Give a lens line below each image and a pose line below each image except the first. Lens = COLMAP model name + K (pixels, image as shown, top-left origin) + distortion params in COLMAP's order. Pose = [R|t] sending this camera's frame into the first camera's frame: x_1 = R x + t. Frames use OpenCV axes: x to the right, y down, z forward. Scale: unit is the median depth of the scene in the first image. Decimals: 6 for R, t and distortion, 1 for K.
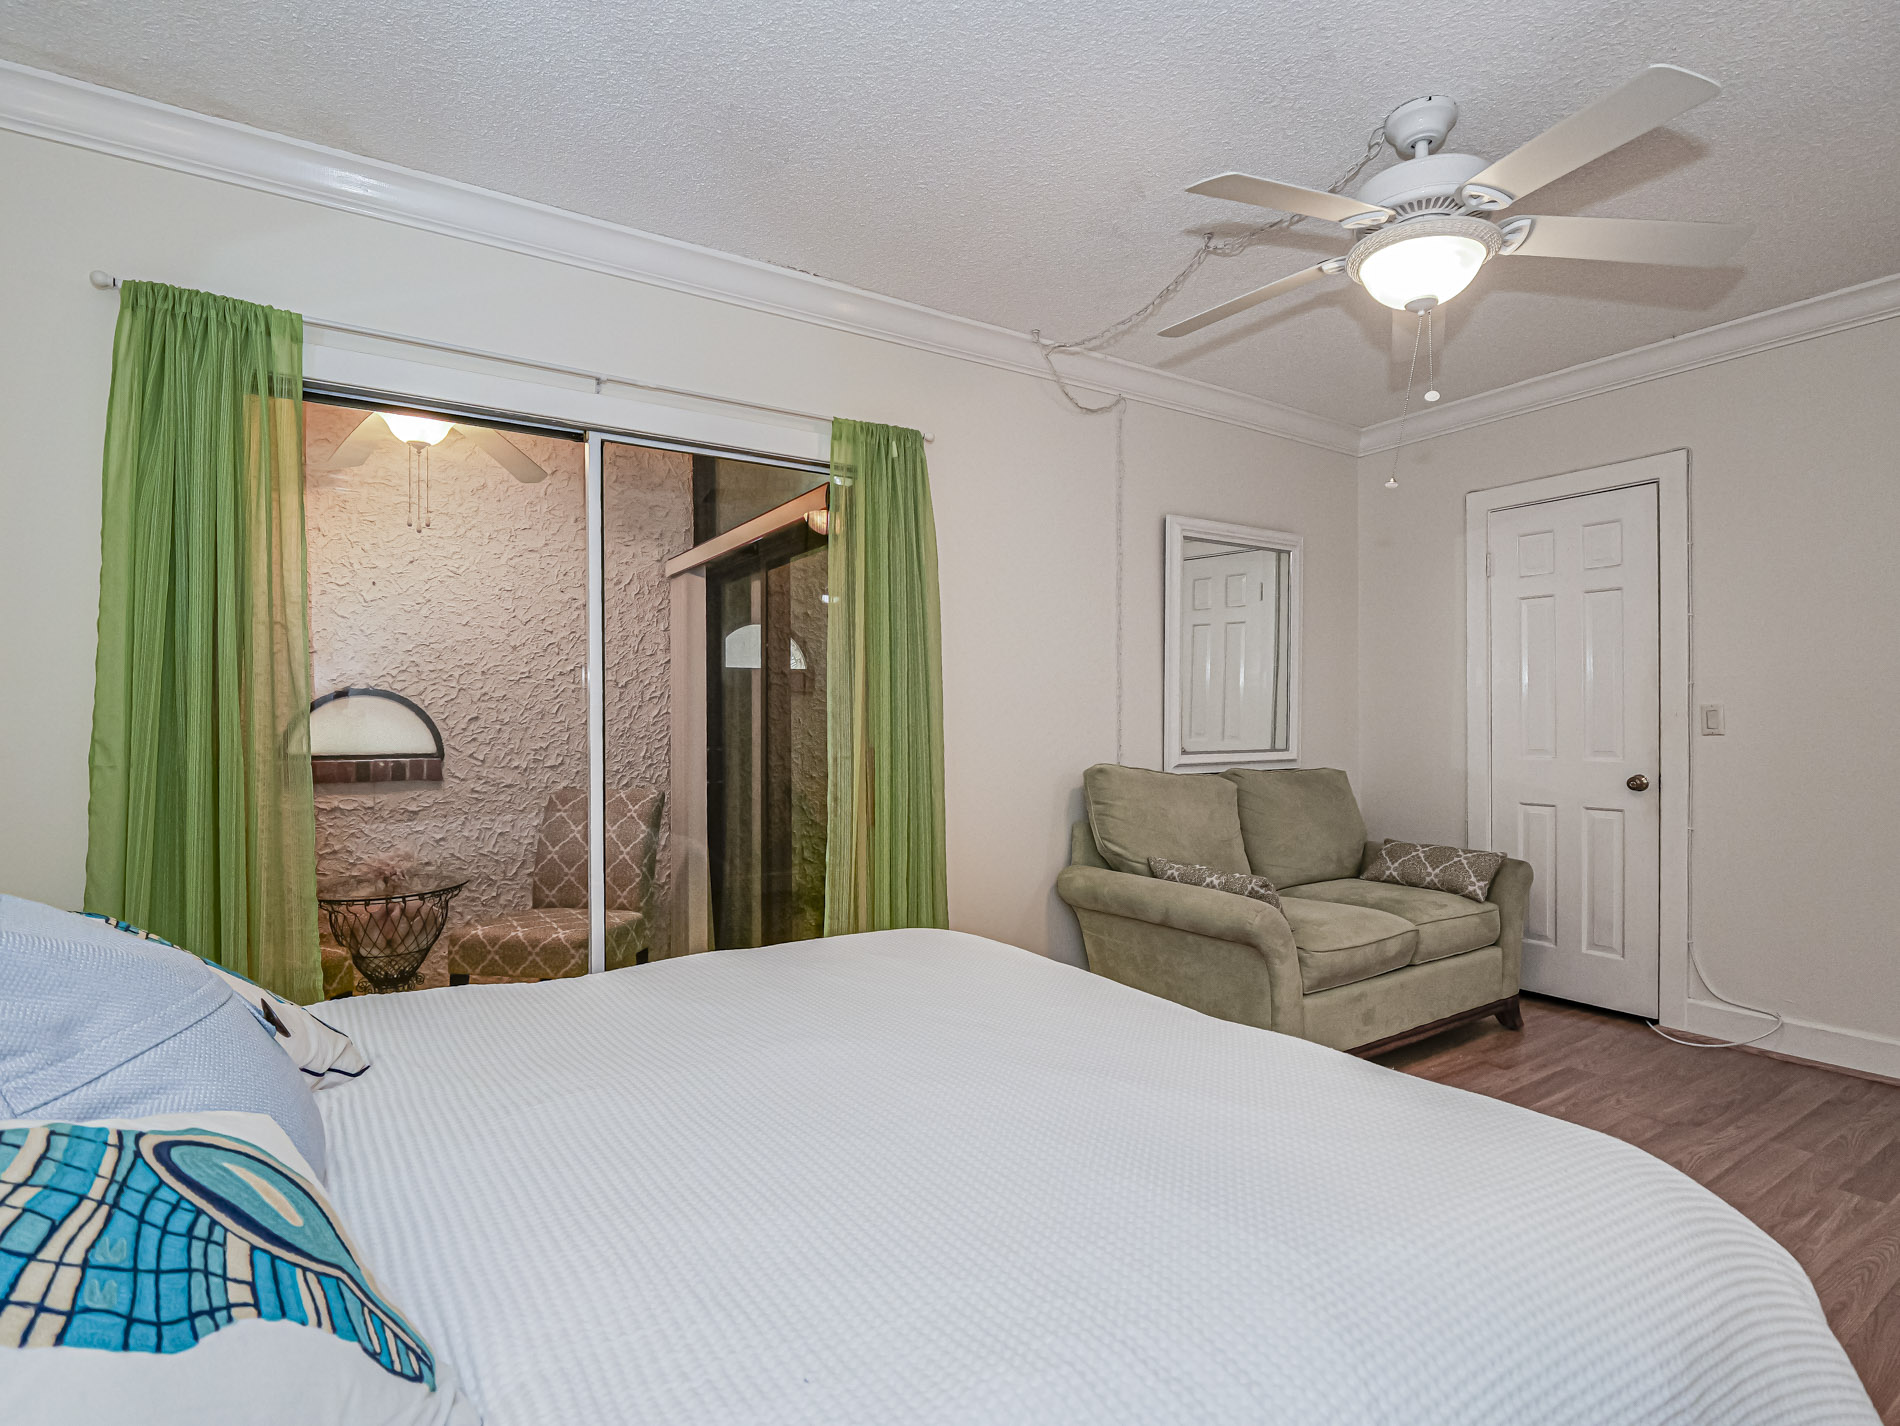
lens RADIAL K [[958.5, 0, 950.0], [0, 958.5, 713.0], [0, 0, 1]] dist [0.000039, -0.000626]
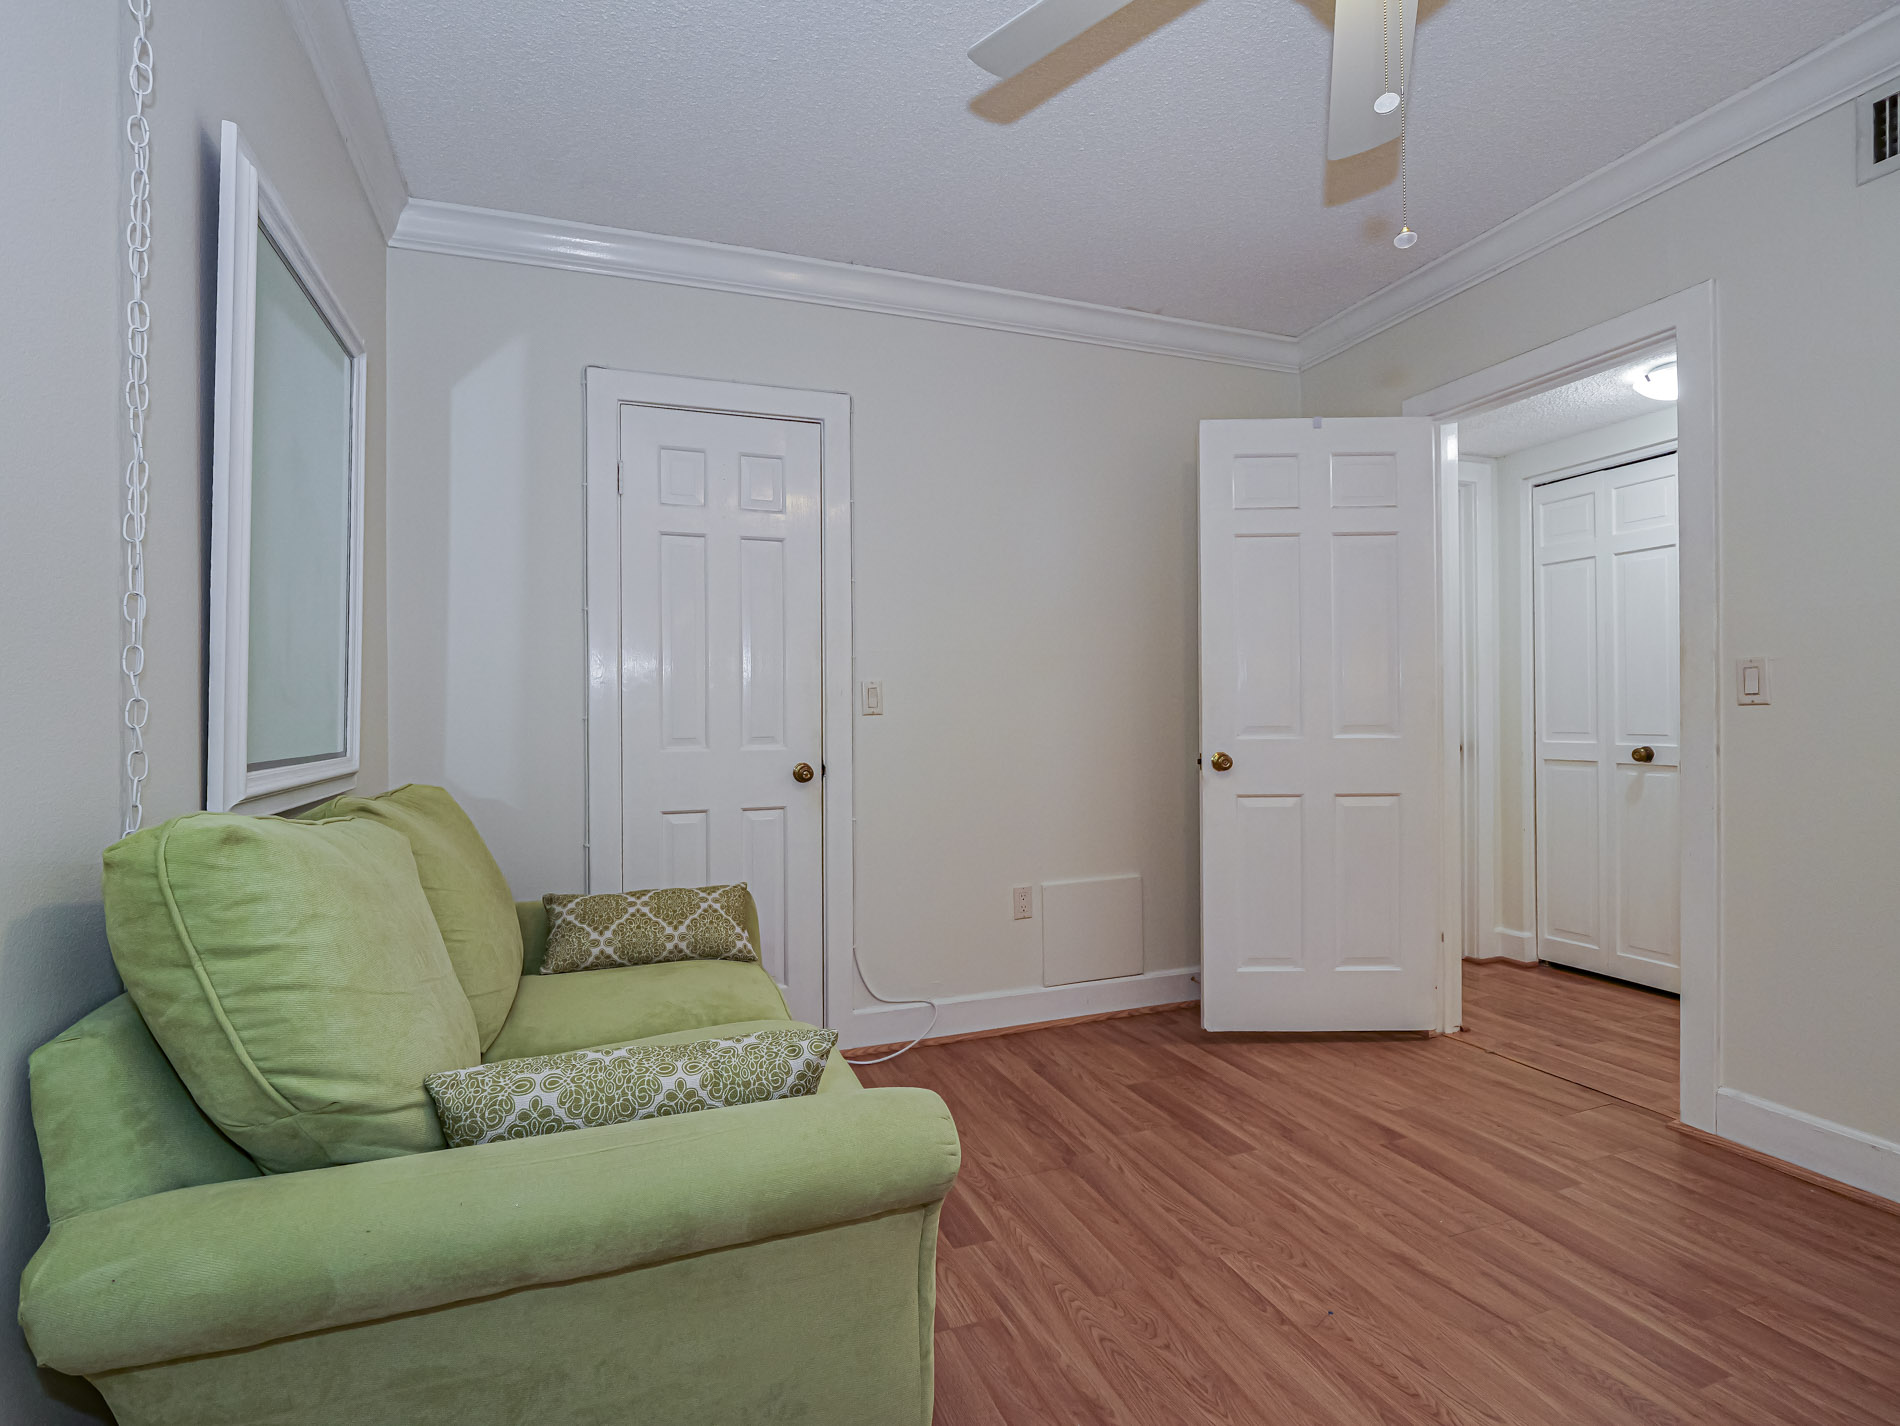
lens RADIAL K [[941.9, 0, 950.0], [0, 941.9, 713.0], [0, 0, 1]] dist [-0.016385, -0.000206]
pose [[0.227077, 0.002511, 0.973873, -0.062751], [0.004432, 0.999984, -0.003612, 0.024644], [-0.973867, 0.005136, 0.227063, 0.712652]]
